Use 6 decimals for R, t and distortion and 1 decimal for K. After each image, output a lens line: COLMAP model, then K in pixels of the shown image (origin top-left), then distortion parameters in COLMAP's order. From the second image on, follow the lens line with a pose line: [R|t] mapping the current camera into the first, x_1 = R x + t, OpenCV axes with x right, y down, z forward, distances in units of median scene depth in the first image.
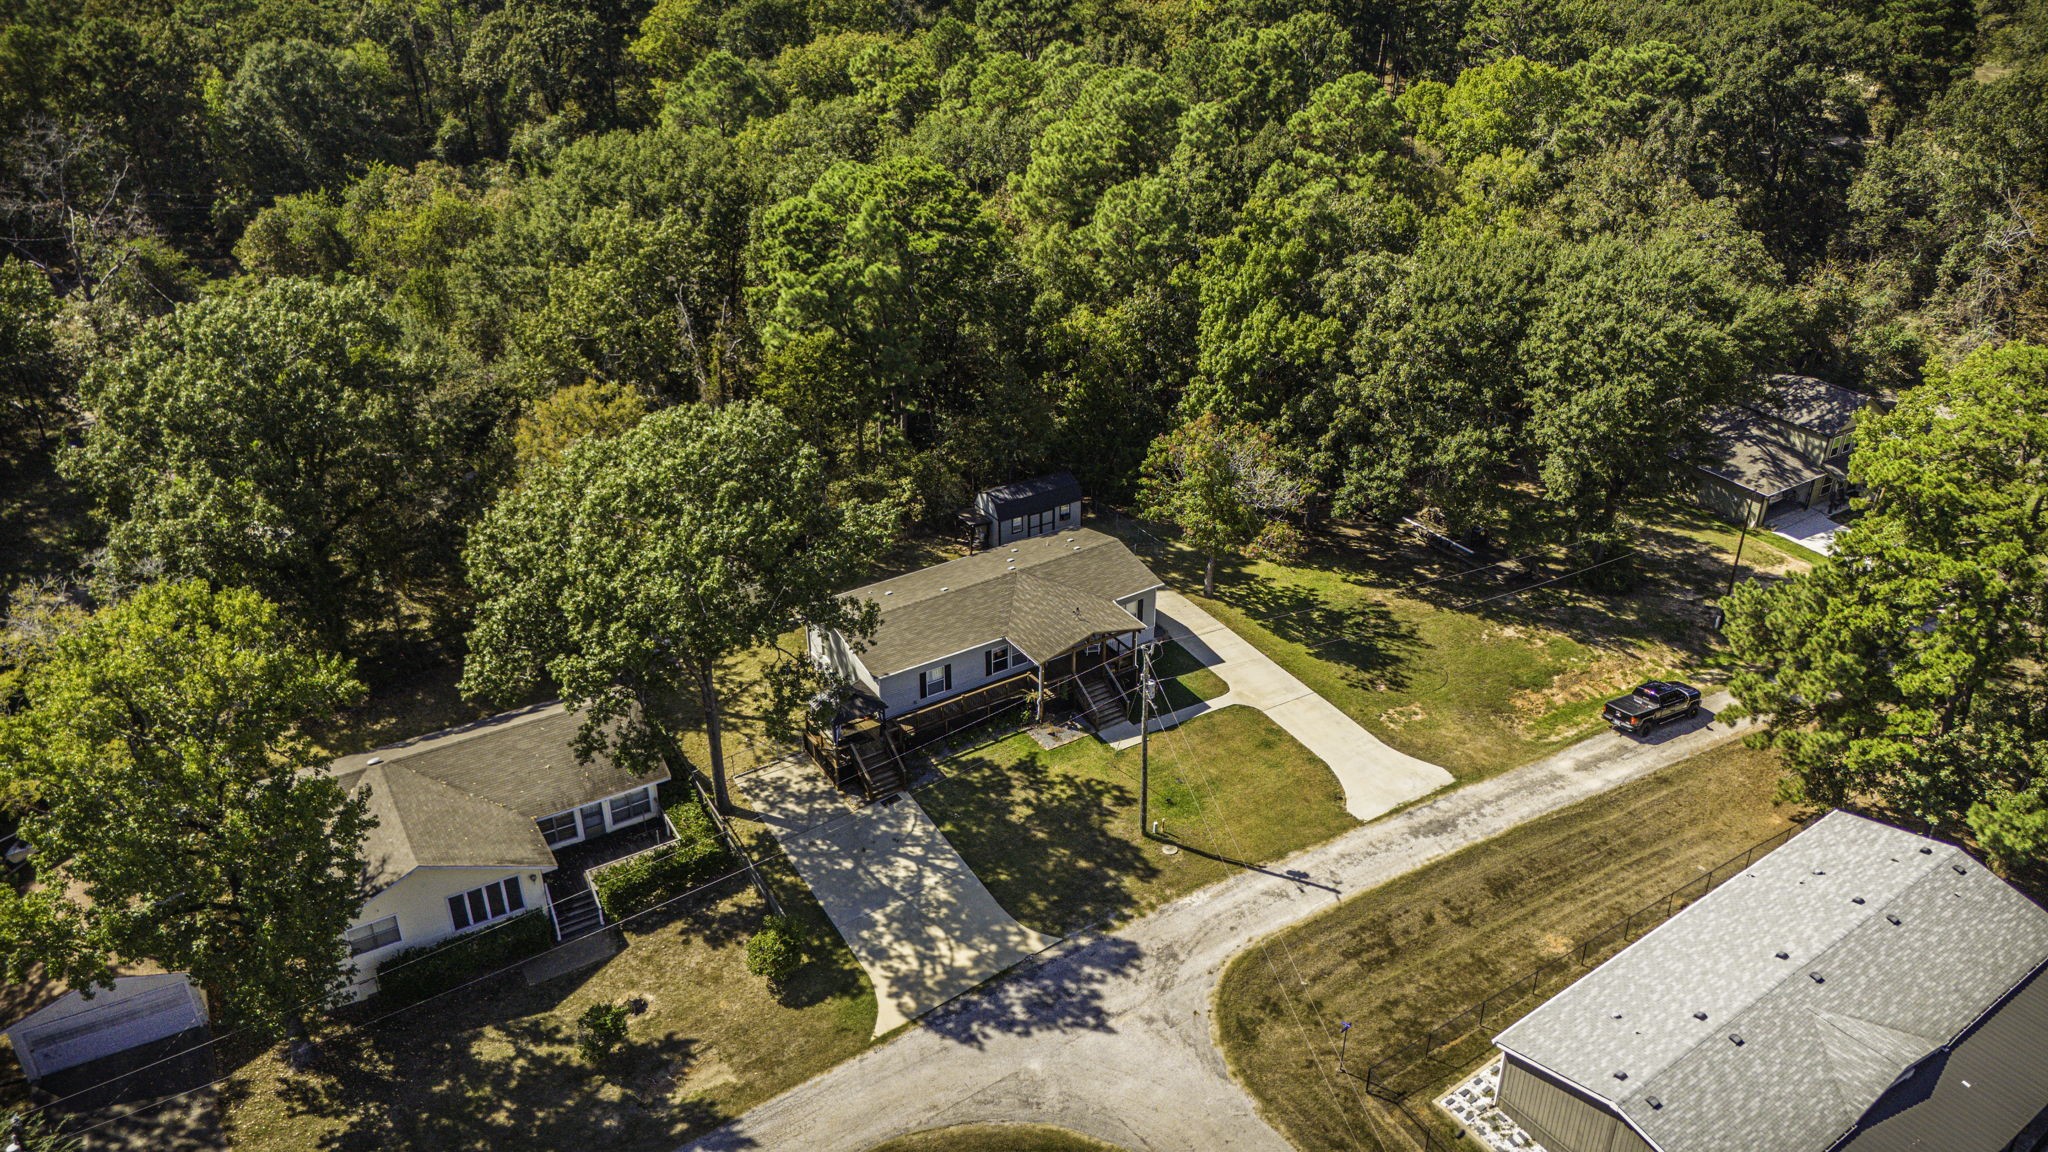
lens RADIAL K [[1513.8, 0, 1024.0], [0, 1513.8, 576.0], [0, 0, 1]] dist [0.079930, -0.072478]
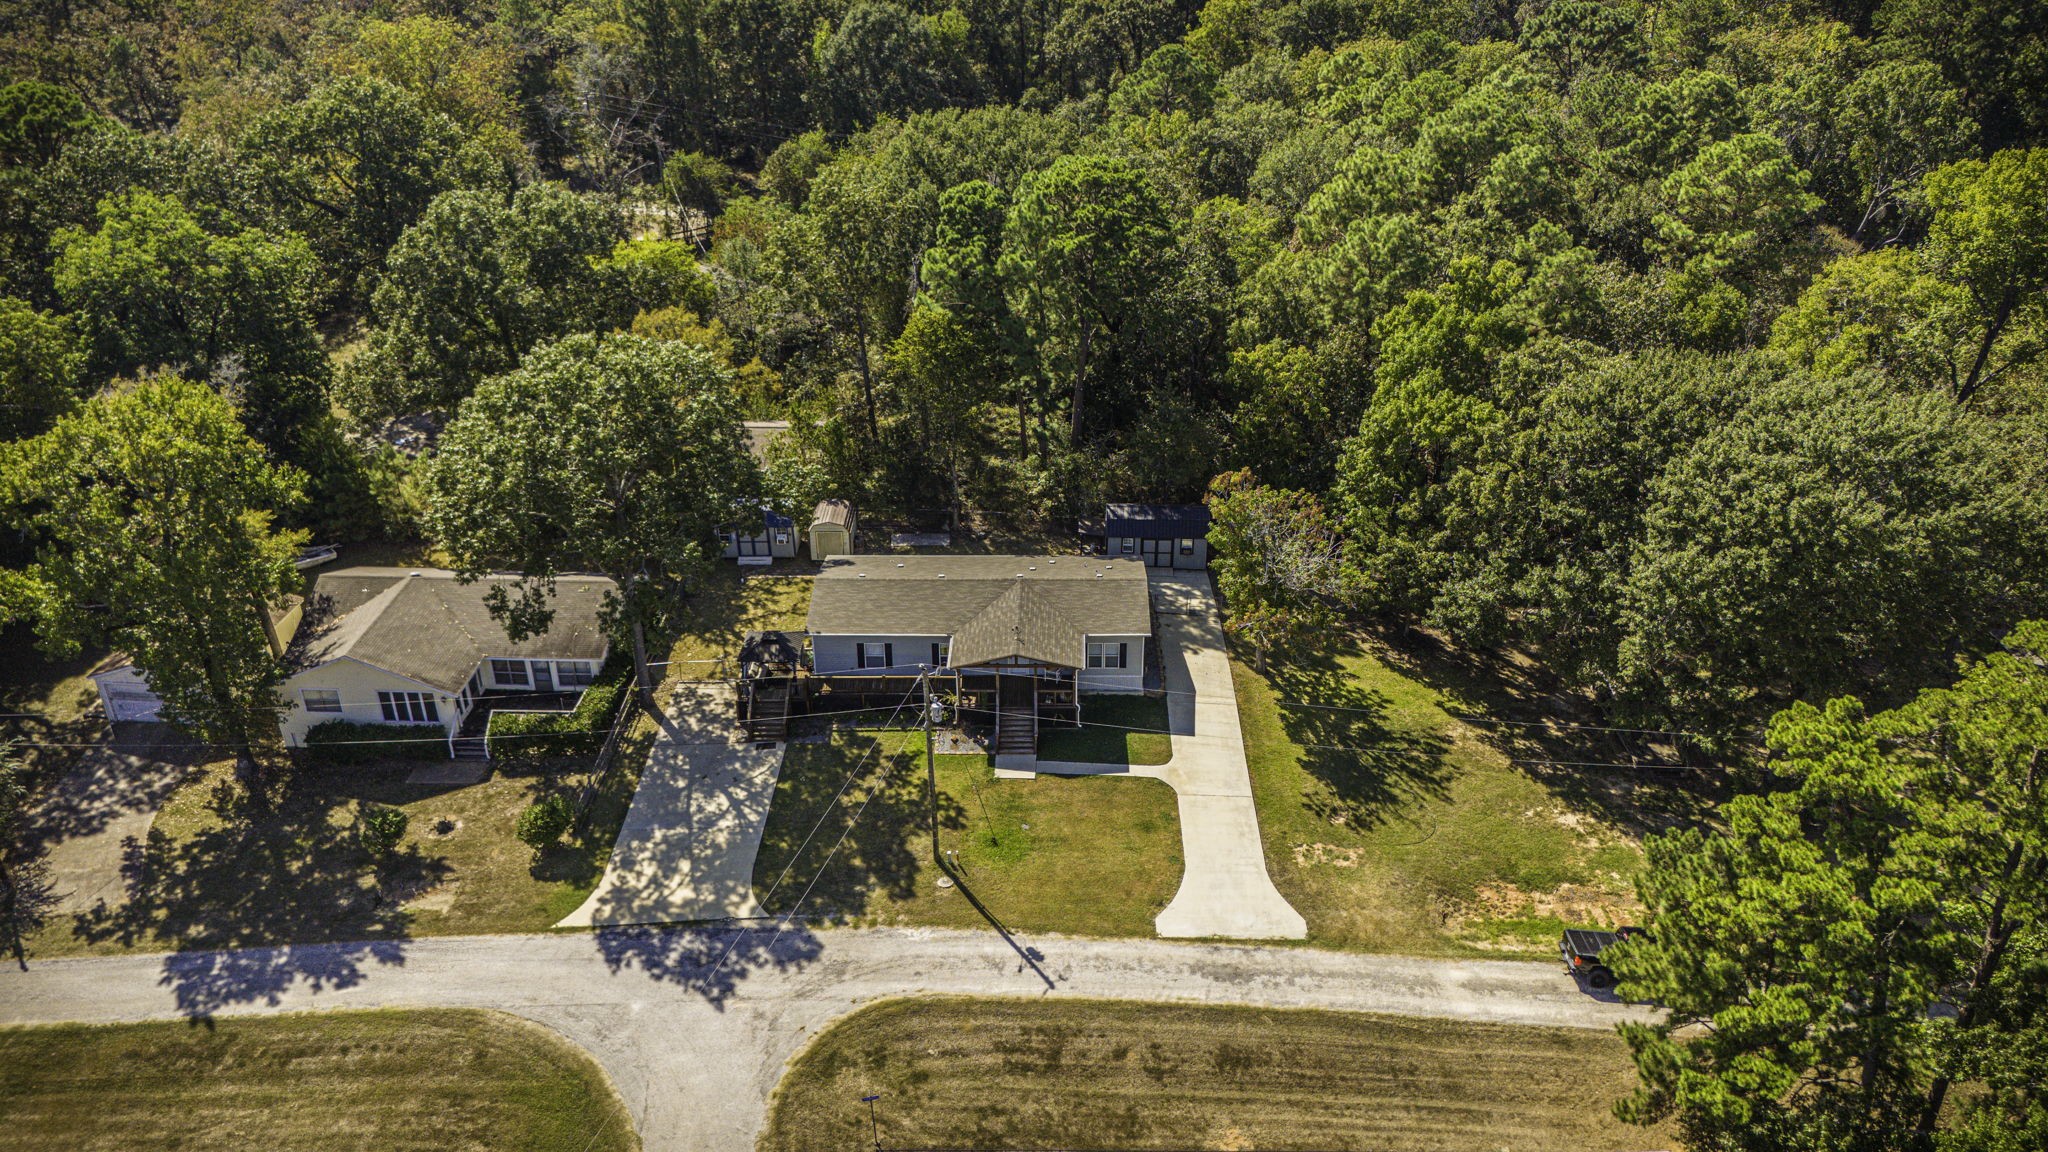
lens RADIAL K [[1509.3, 0, 1024.0], [0, 1509.3, 576.0], [0, 0, 1]] dist [0.069723, -0.069884]
pose [[0.830719, 0.263576, -0.490340, 0.579413], [-0.261712, 0.962313, 0.073895, -0.095156], [0.491338, 0.066942, 0.868393, 0.181309]]
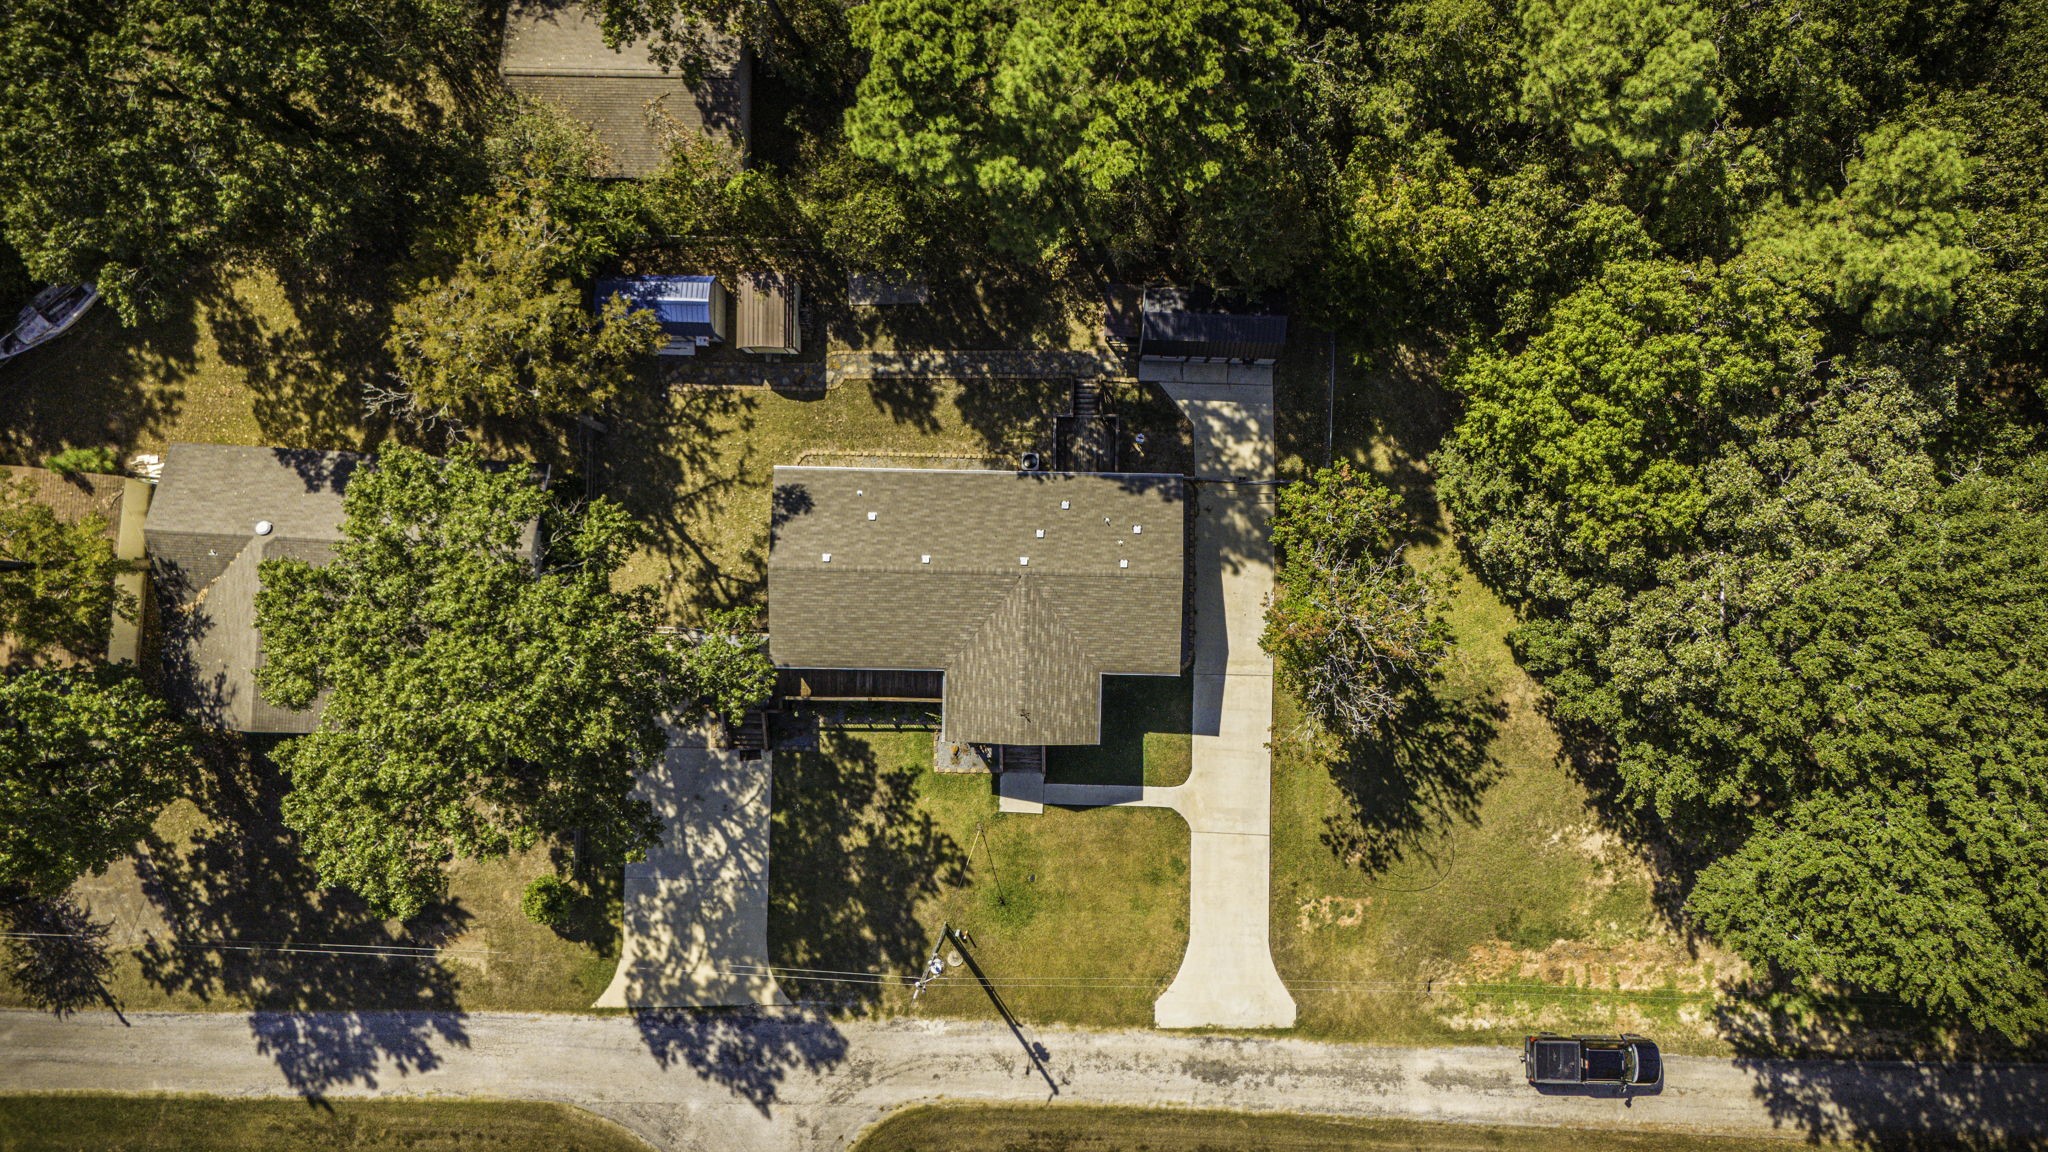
lens RADIAL K [[1509.3, 0, 1024.0], [0, 1509.3, 576.0], [0, 0, 1]] dist [0.069723, -0.069884]
pose [[0.831747, 0.554795, -0.019996, 0.014352], [-0.248511, 0.404294, 0.880221, -0.841627], [0.496426, -0.727152, 0.474143, 0.759845]]
